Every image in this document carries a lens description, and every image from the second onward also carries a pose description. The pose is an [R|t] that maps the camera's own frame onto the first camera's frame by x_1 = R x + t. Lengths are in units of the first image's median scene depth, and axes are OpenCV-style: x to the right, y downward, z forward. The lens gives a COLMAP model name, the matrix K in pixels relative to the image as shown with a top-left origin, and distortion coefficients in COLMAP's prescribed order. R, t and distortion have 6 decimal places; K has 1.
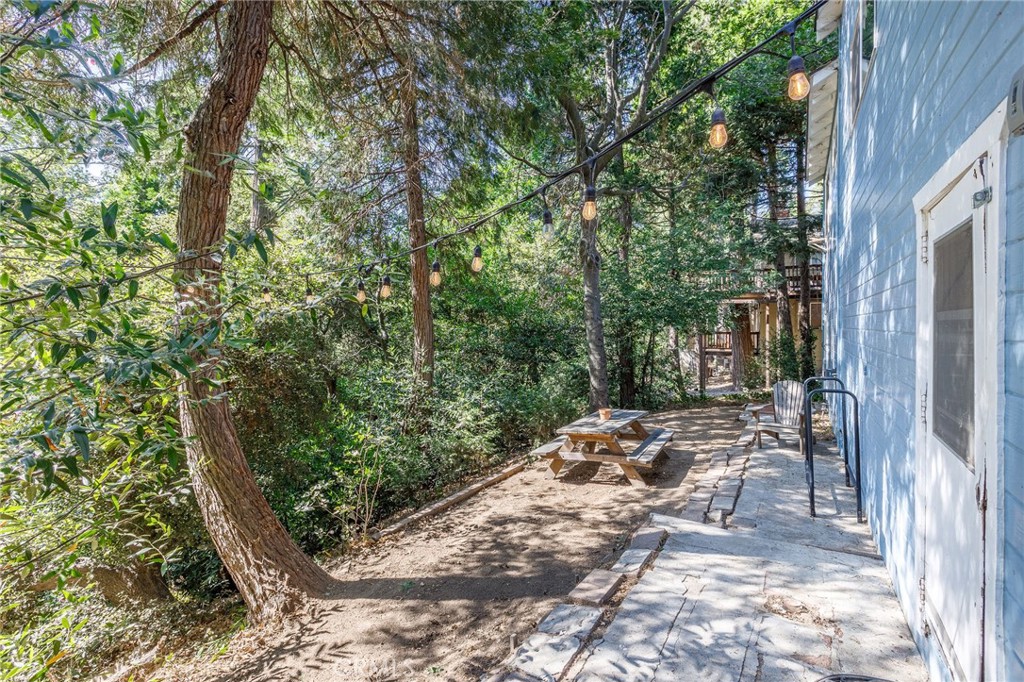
lens RADIAL K [[460.8, 0, 509.3], [0, 460.8, 327.2], [0, 0, 1]] dist [-0.000783, -0.000166]
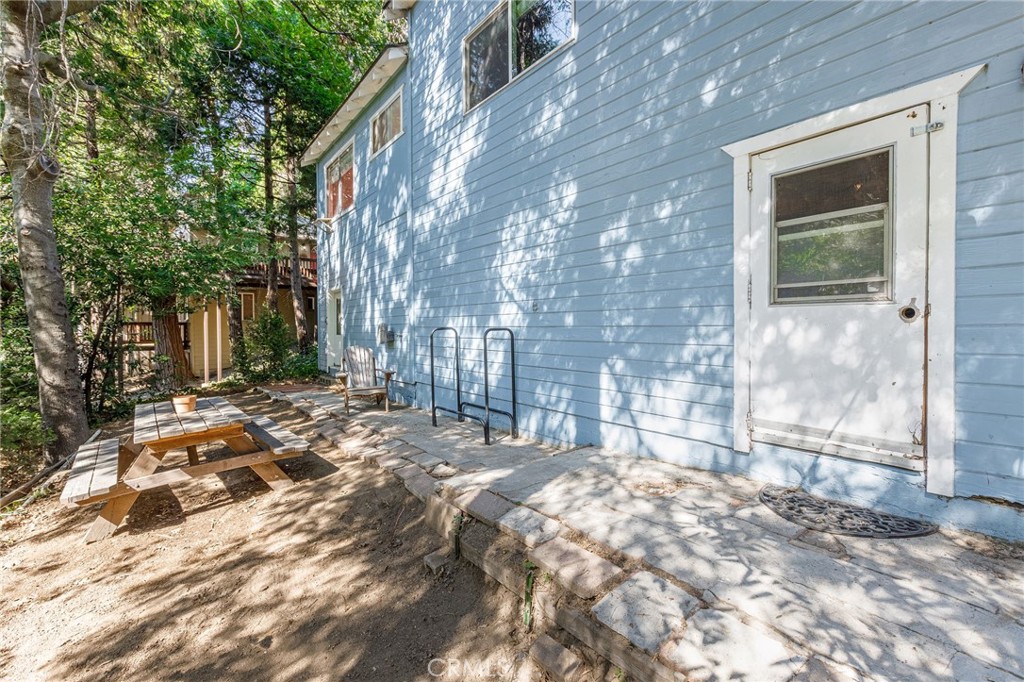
lens RADIAL K [[460.8, 0, 509.3], [0, 460.8, 327.2], [0, 0, 1]] dist [-0.000783, -0.000166]
pose [[0.365855, 0.002170, 0.930670, -0.293107], [0.003018, 0.999989, -0.003519, 0.119607], [-0.930667, 0.004096, 0.365844, 0.488160]]
